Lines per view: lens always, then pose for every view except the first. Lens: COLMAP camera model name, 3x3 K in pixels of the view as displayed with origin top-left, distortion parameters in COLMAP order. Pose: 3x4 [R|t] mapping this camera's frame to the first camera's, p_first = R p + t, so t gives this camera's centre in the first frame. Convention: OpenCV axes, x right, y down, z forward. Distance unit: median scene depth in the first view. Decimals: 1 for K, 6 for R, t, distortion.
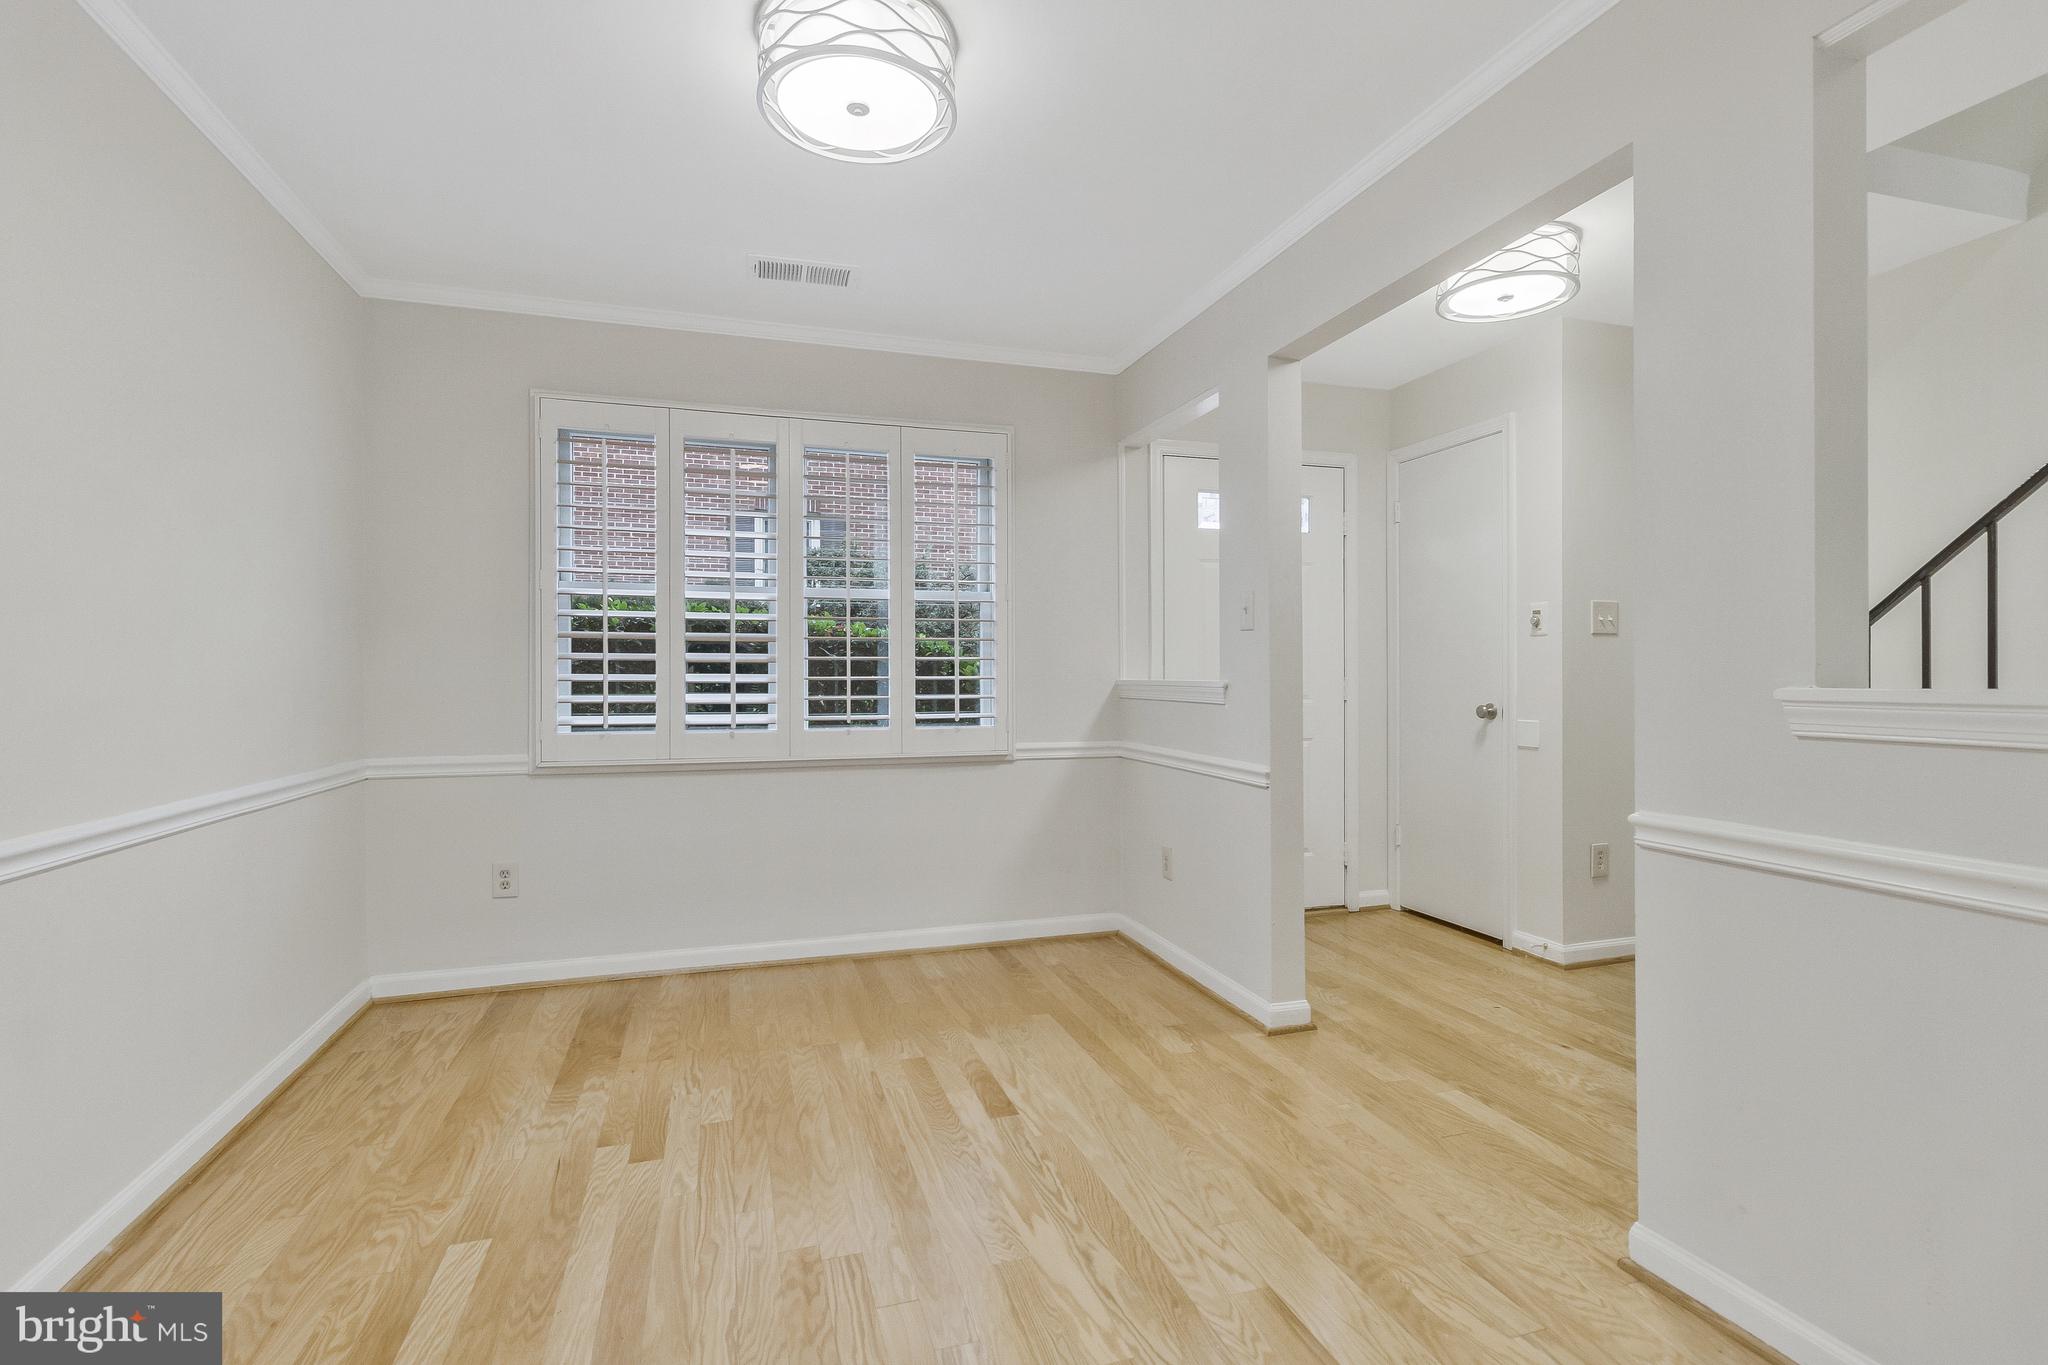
lens RADIAL K [[966.4, 0, 1024.0], [0, 966.4, 682.5], [0, 0, 1]] dist [-0.002498, -0.000581]
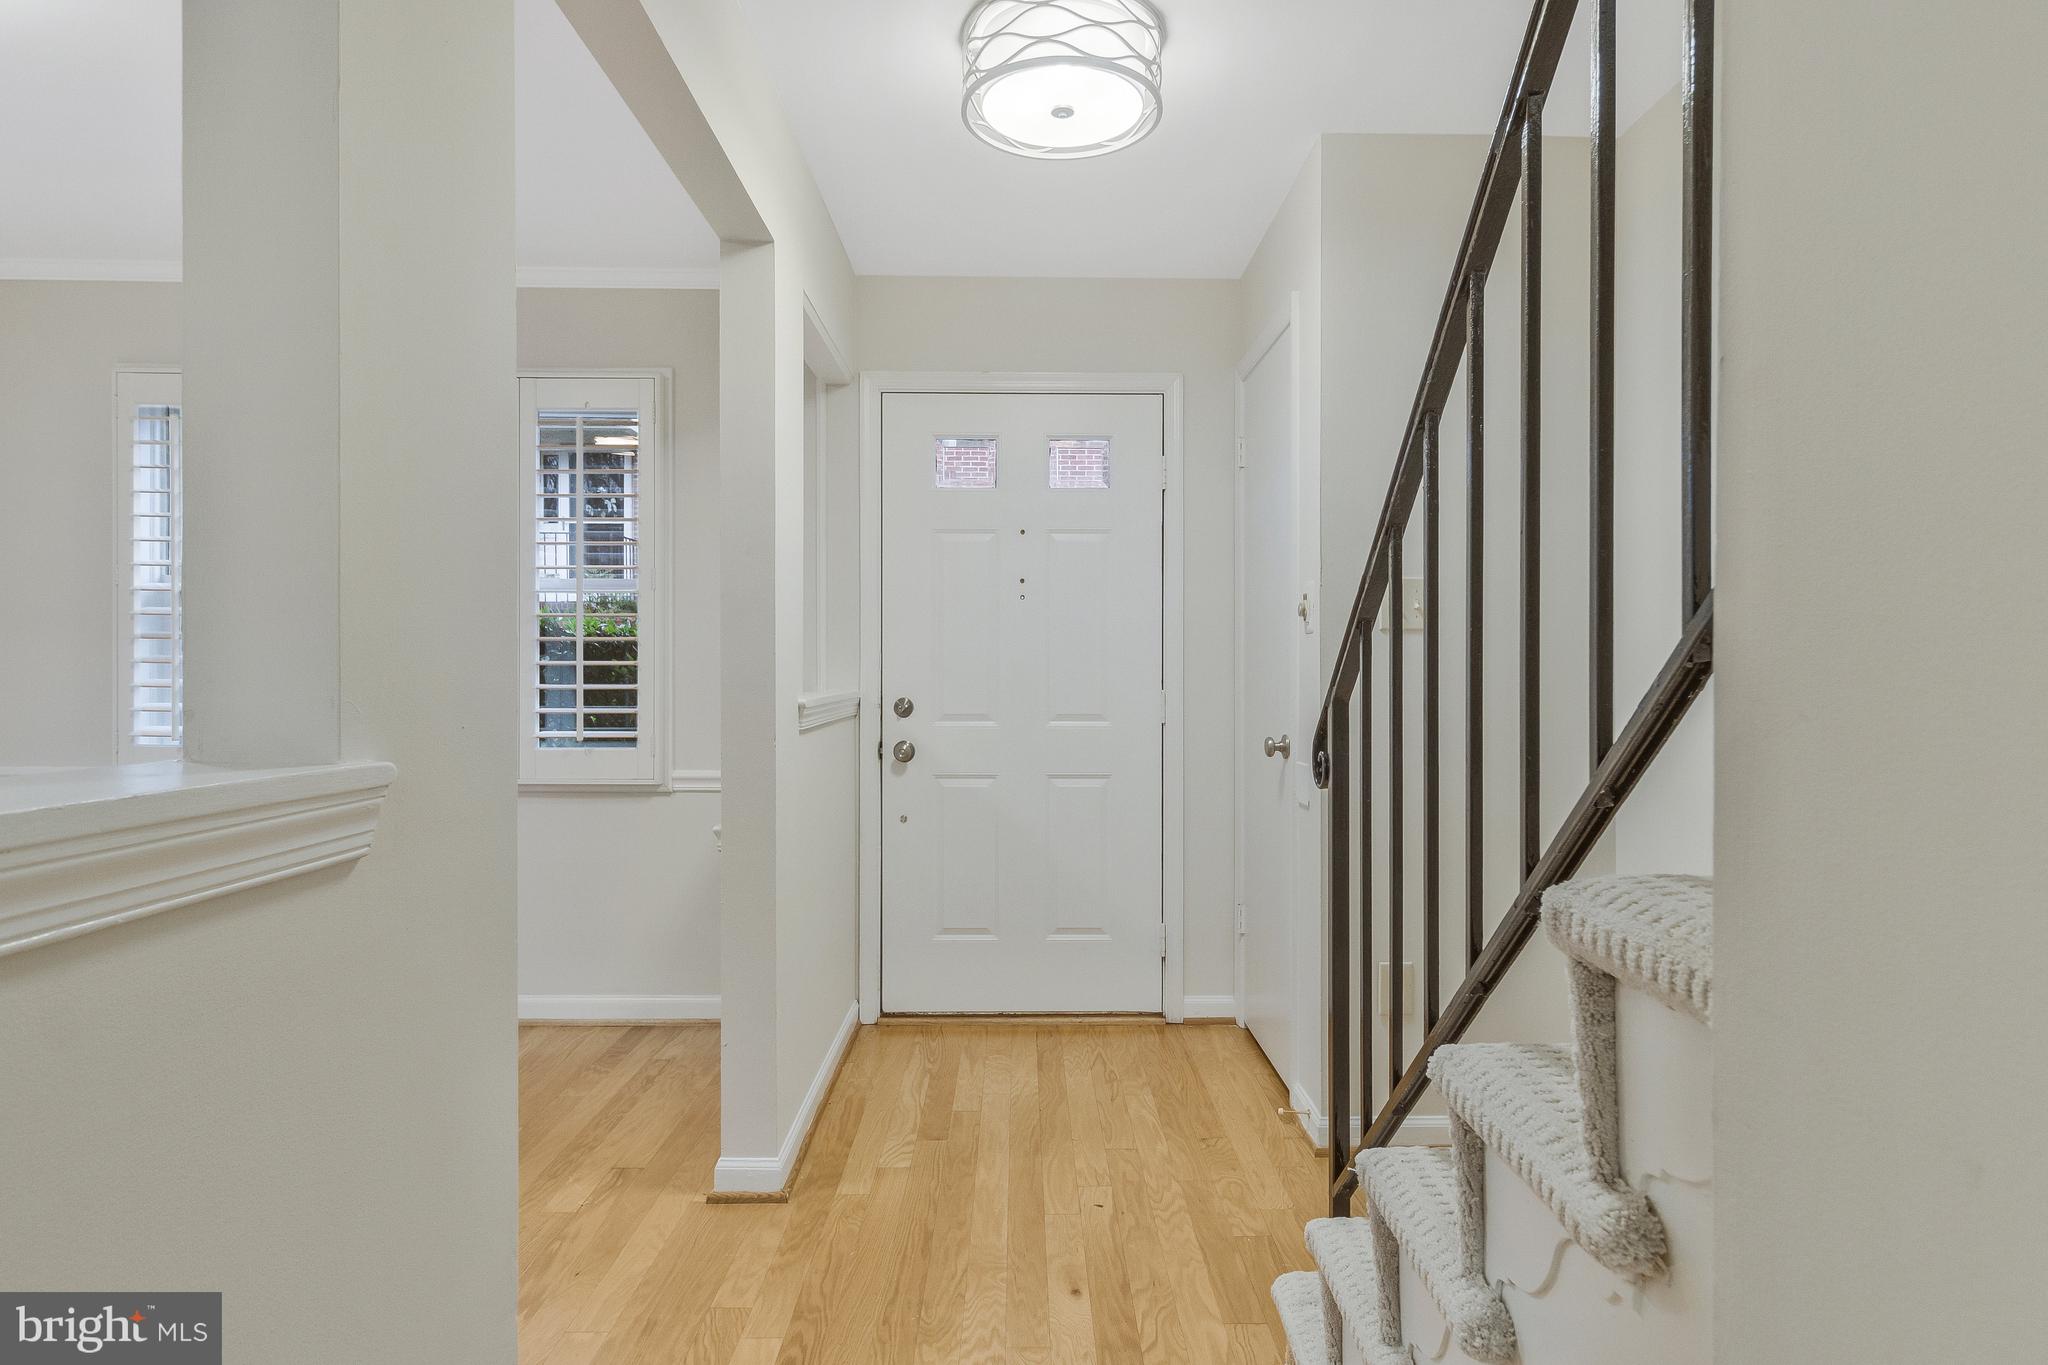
lens RADIAL K [[1095.4, 0, 1024.0], [0, 1095.4, 682.5], [0, 0, 1]] dist [0.000414, 0.000429]
pose [[0.957147, 0.004218, -0.289572, 0.556369], [-0.008203, 0.999888, -0.012549, 0.000357], [0.289486, 0.014386, 0.957074, 0.245066]]
